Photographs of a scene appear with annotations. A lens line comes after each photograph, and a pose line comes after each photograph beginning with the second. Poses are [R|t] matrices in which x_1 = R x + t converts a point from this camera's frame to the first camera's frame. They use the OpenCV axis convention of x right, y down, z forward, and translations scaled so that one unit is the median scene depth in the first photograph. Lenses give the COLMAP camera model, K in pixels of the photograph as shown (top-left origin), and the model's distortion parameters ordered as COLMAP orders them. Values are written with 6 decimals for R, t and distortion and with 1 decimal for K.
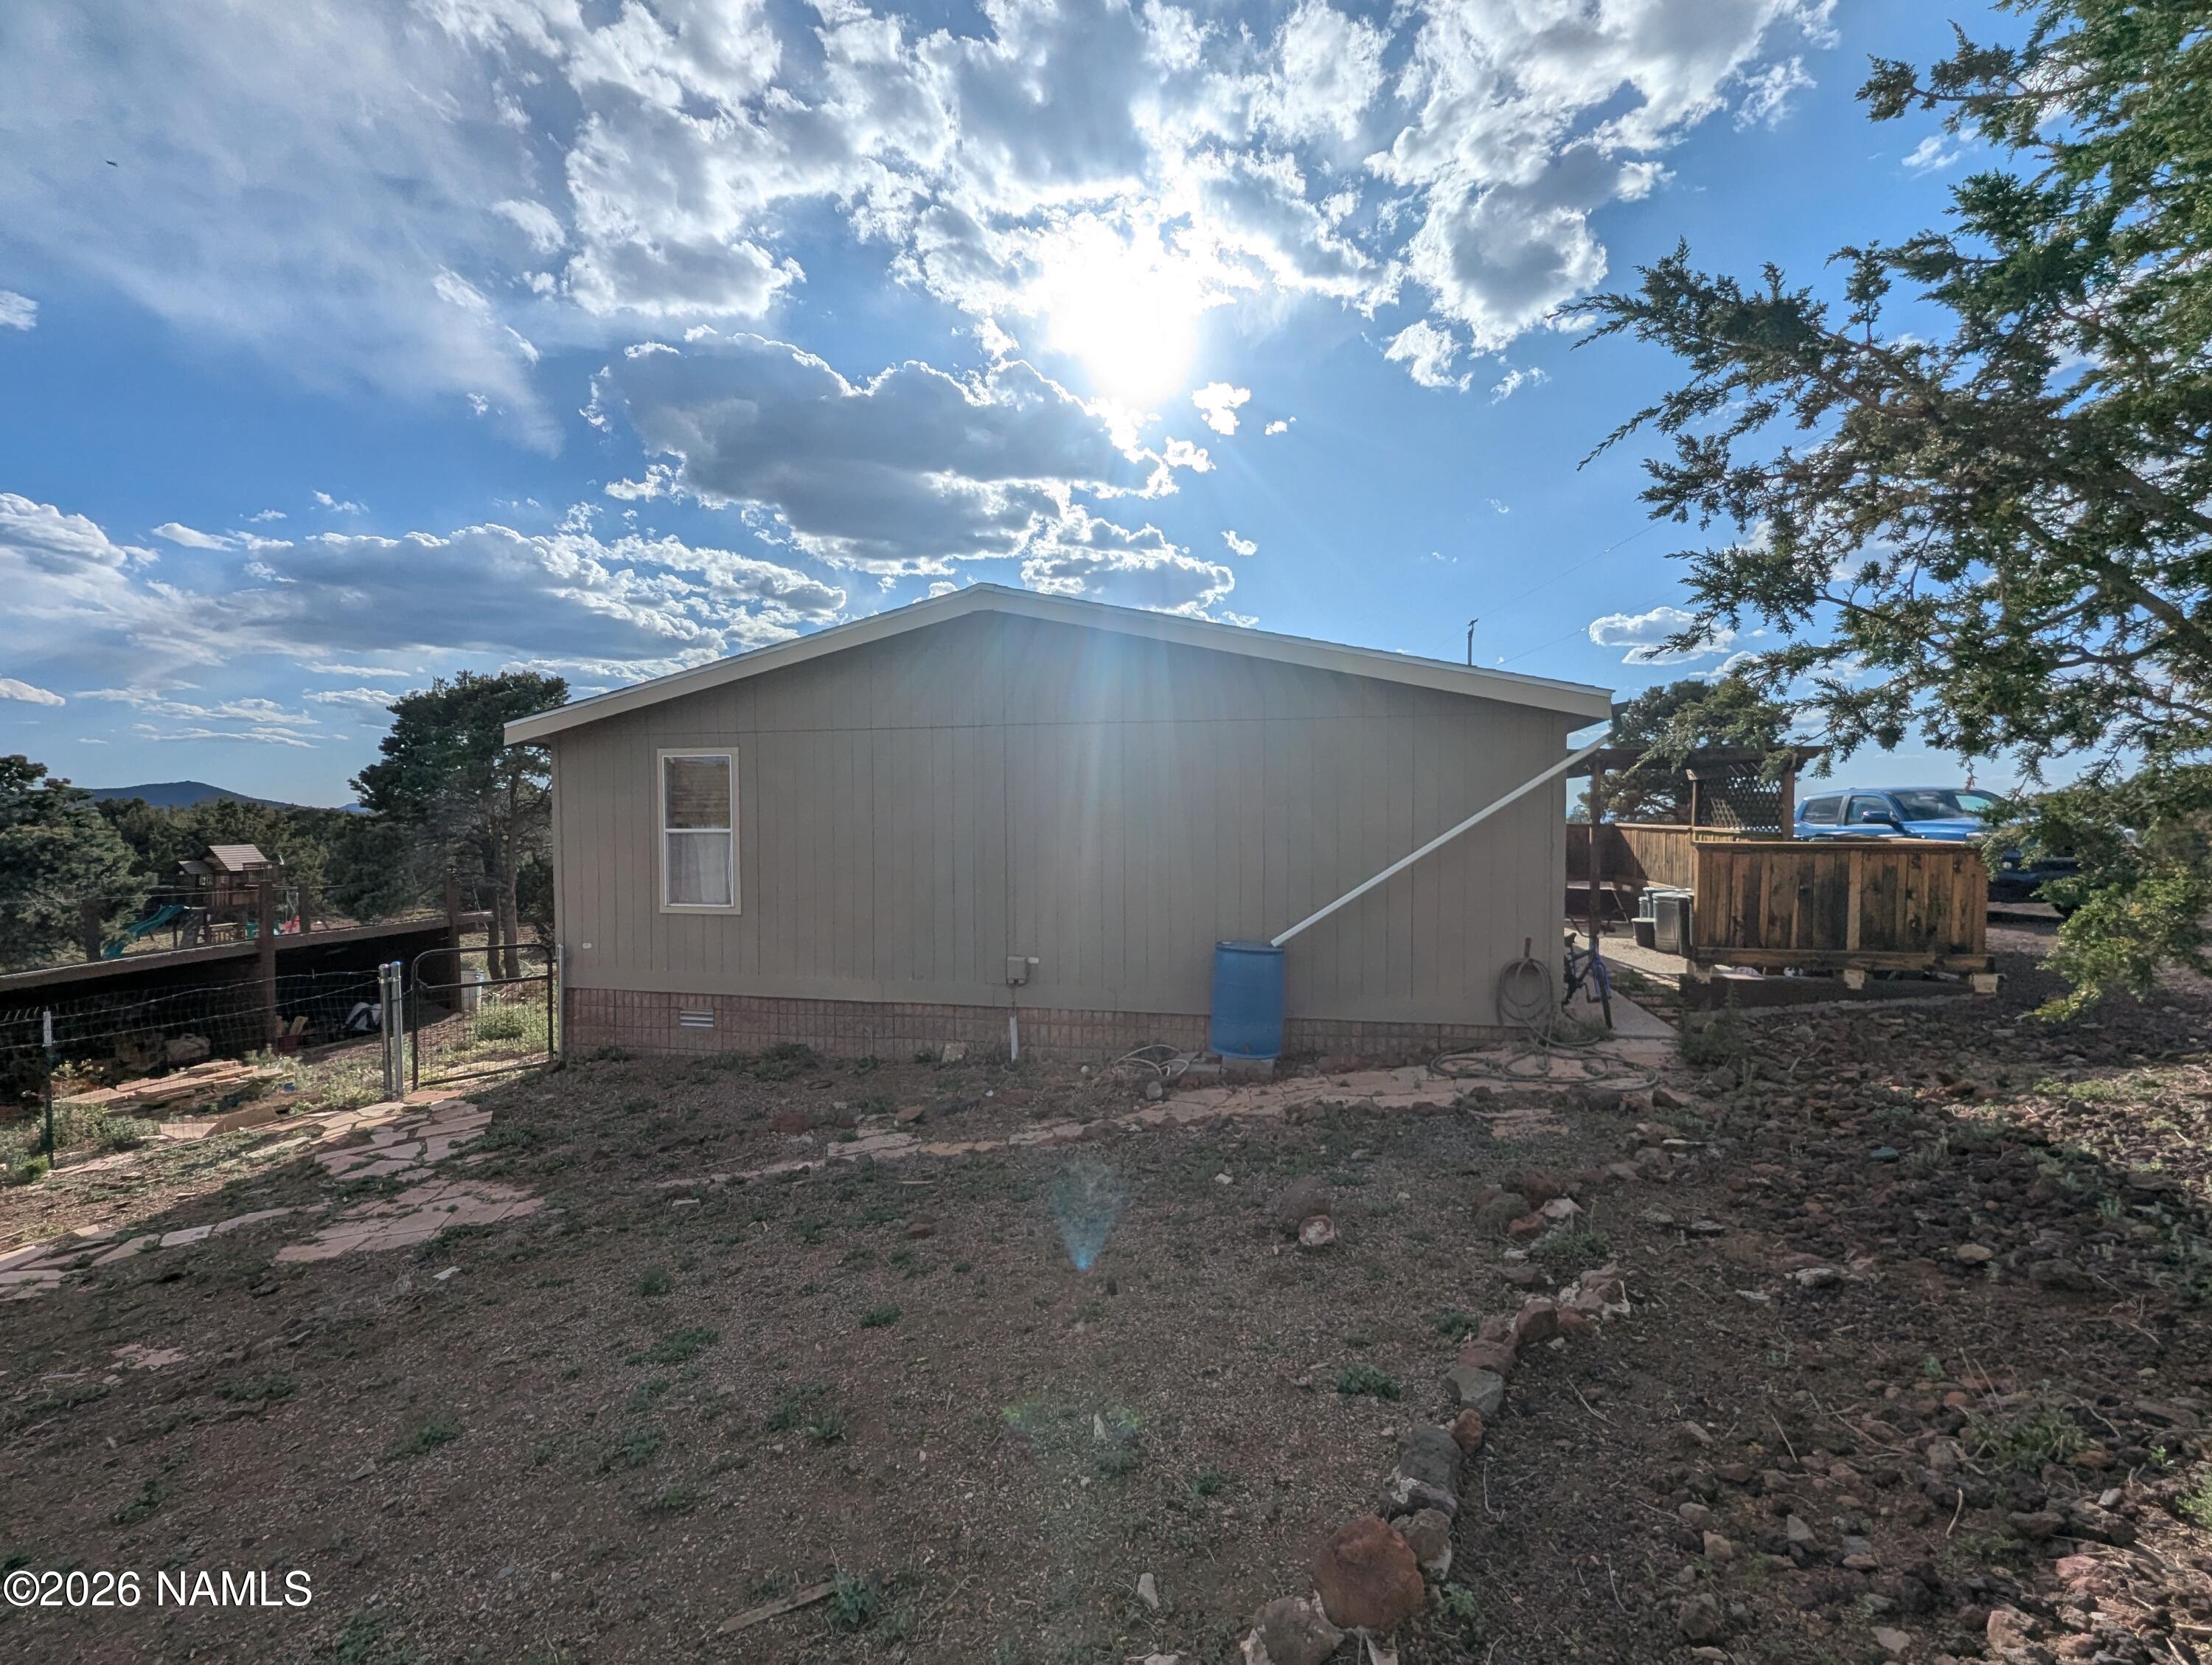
lens RADIAL K [[923.7, 0, 1110.8], [0, 923.7, 838.0], [0, 0, 1]] dist [-0.000711, -0.000796]
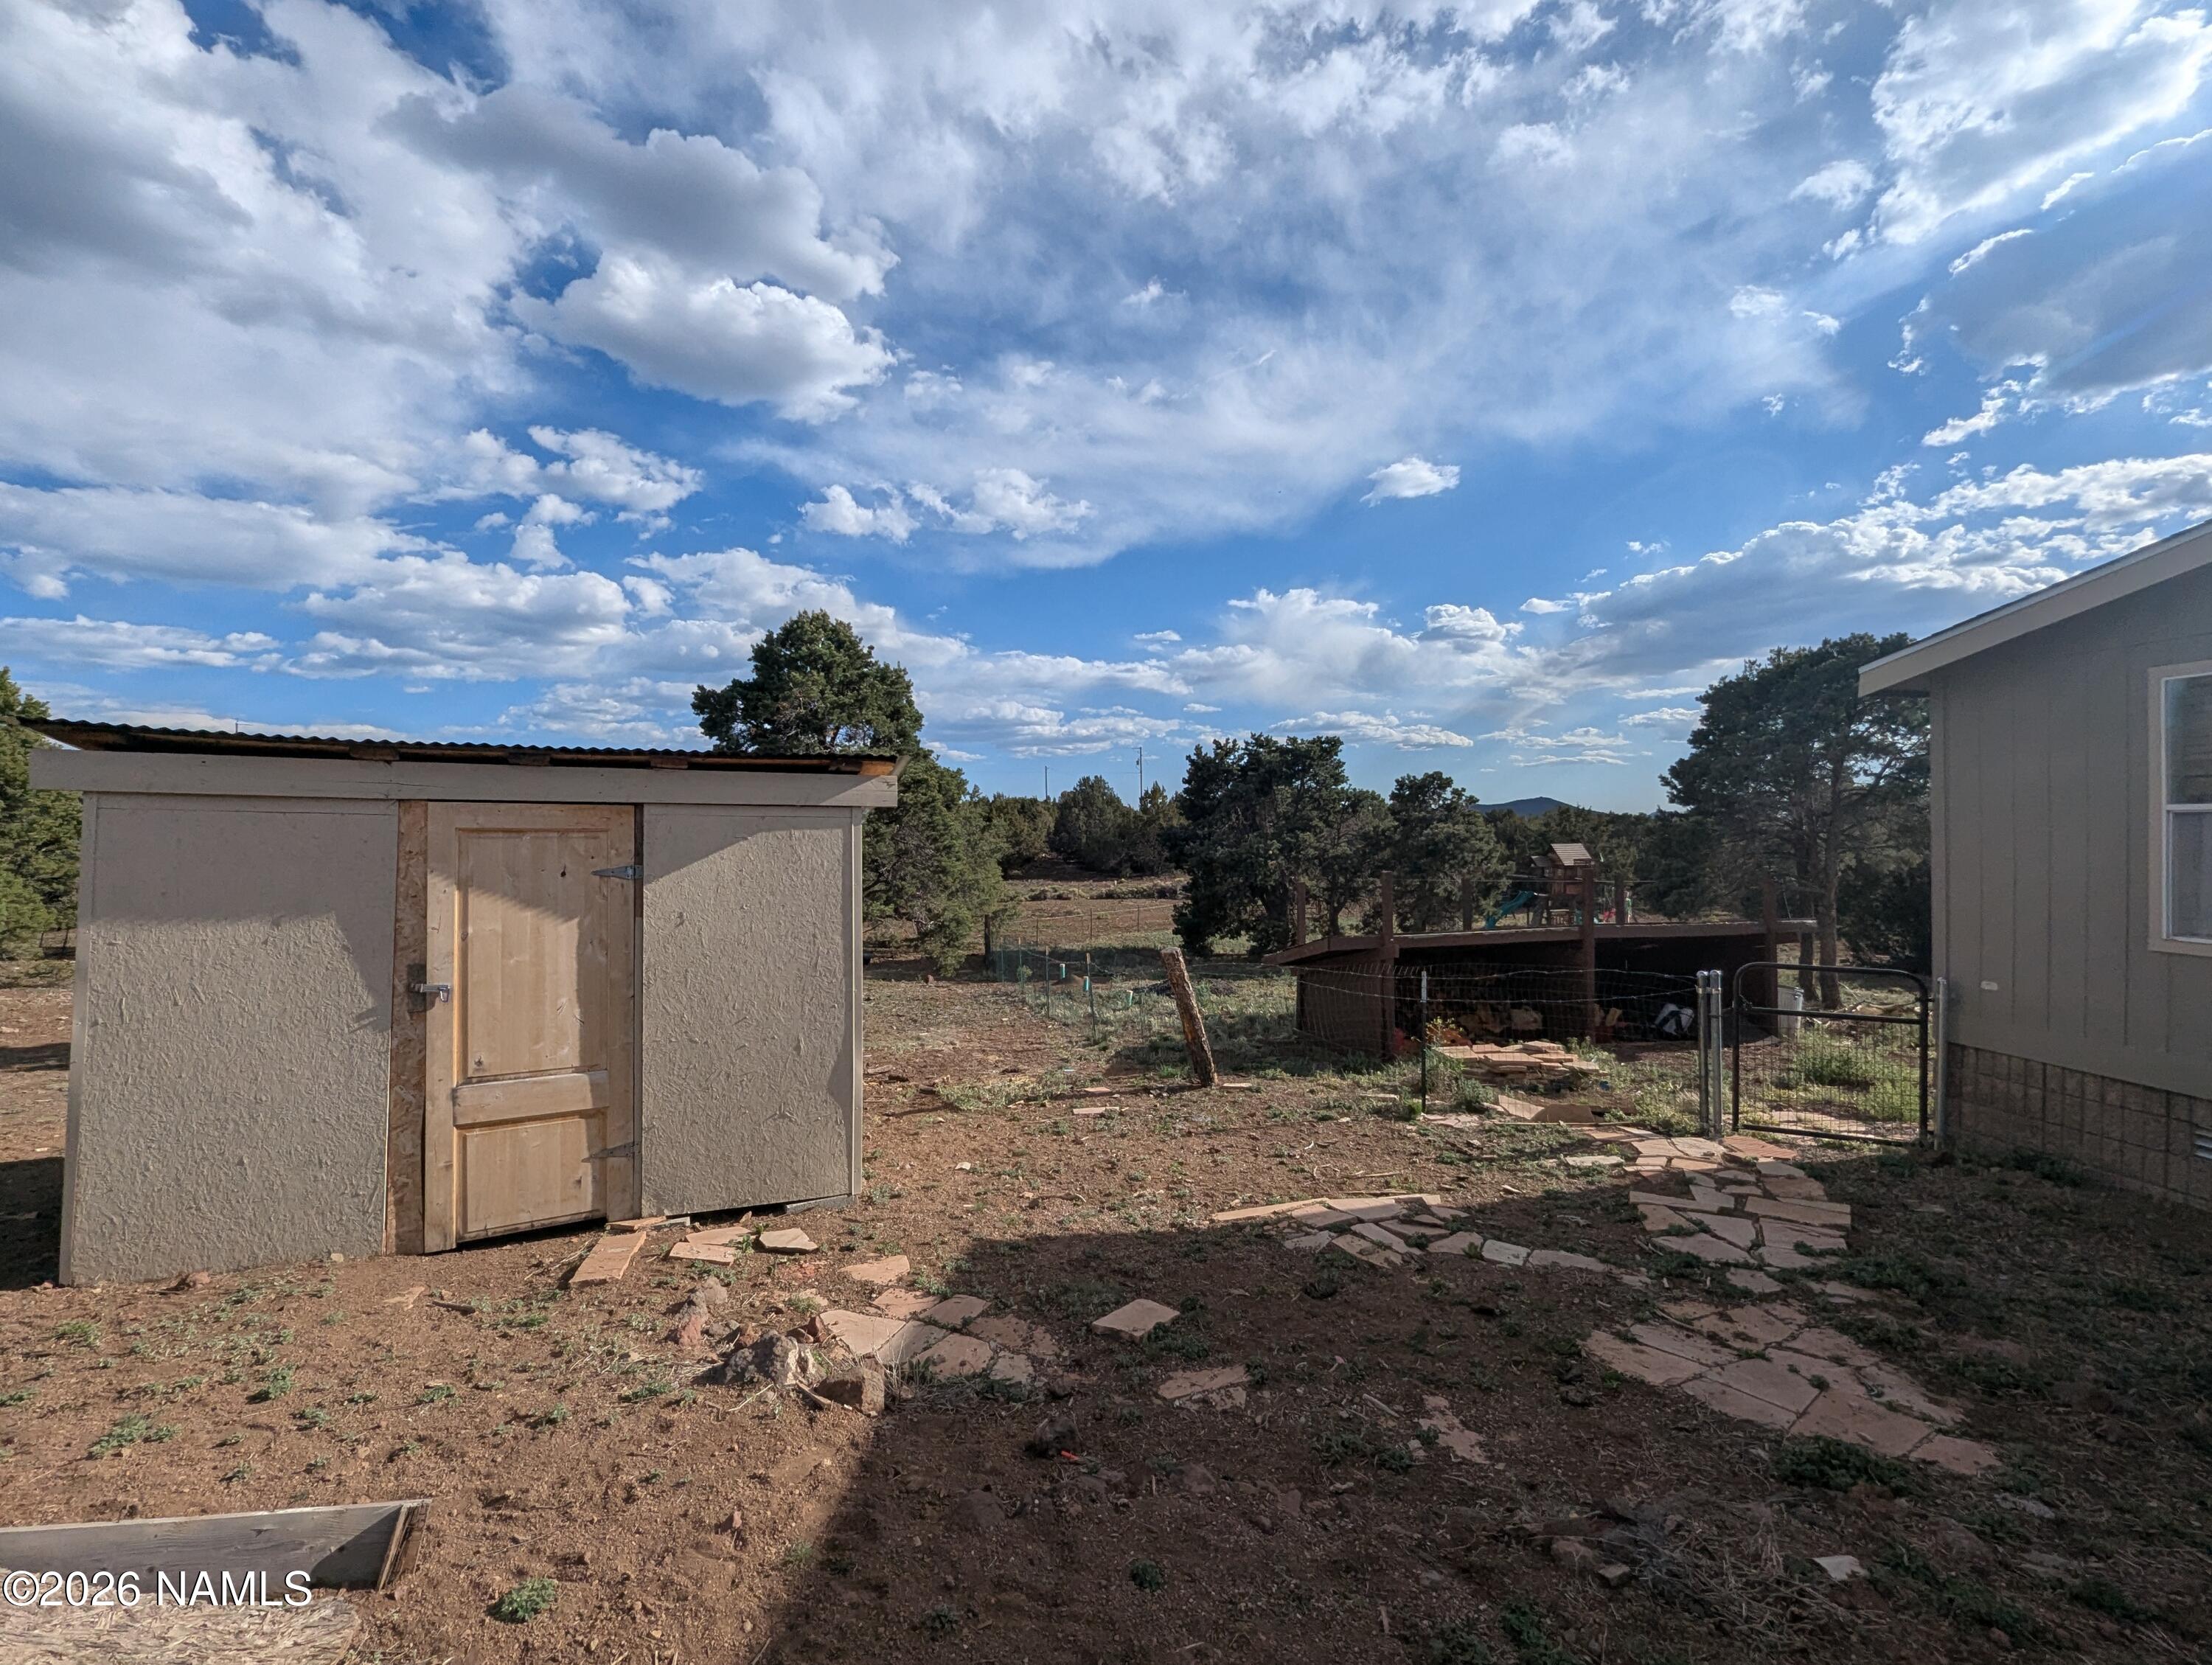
lens RADIAL K [[917.6, 0, 1112.3], [0, 917.6, 816.2], [0, 0, 1]] dist [-0.000228, -0.000234]
pose [[0.341435, -0.011276, -0.939838, -0.164809], [-0.018452, 0.999655, -0.018698, 0.019009], [0.939724, 0.023726, 0.341109, 0.185773]]
